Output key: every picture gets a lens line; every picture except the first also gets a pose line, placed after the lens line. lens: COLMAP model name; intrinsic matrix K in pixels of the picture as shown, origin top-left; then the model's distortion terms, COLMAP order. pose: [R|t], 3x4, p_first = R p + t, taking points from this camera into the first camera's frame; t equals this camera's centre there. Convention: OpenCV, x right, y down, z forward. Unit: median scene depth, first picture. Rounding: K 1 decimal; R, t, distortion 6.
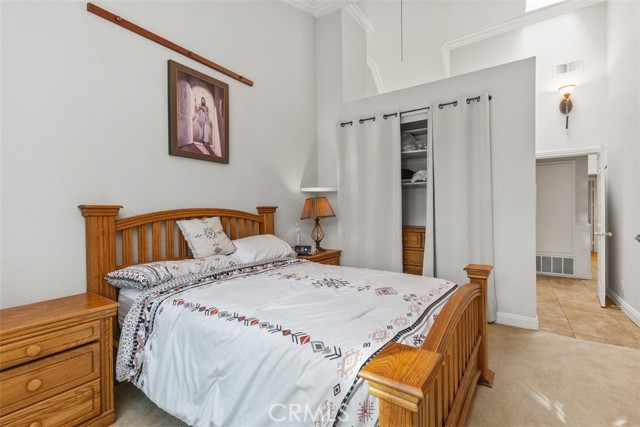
lens RADIAL K [[299.6, 0, 319.7], [0, 299.6, 210.5], [0, 0, 1]] dist [0.003300, 0.000826]
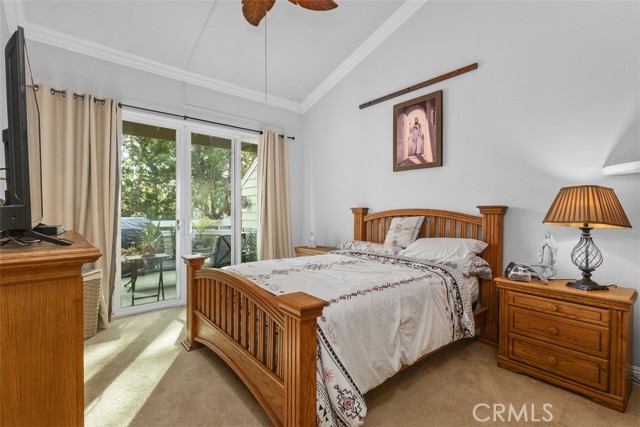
lens RADIAL K [[299.6, 0, 320.0], [0, 299.6, 215.6], [0, 0, 1]] dist [0.003300, 0.000826]
pose [[-0.273416, 0.025336, -0.961562, 0.890387], [0.005108, 0.999677, 0.024887, -0.011619], [0.961882, 0.001892, -0.273458, 0.951284]]
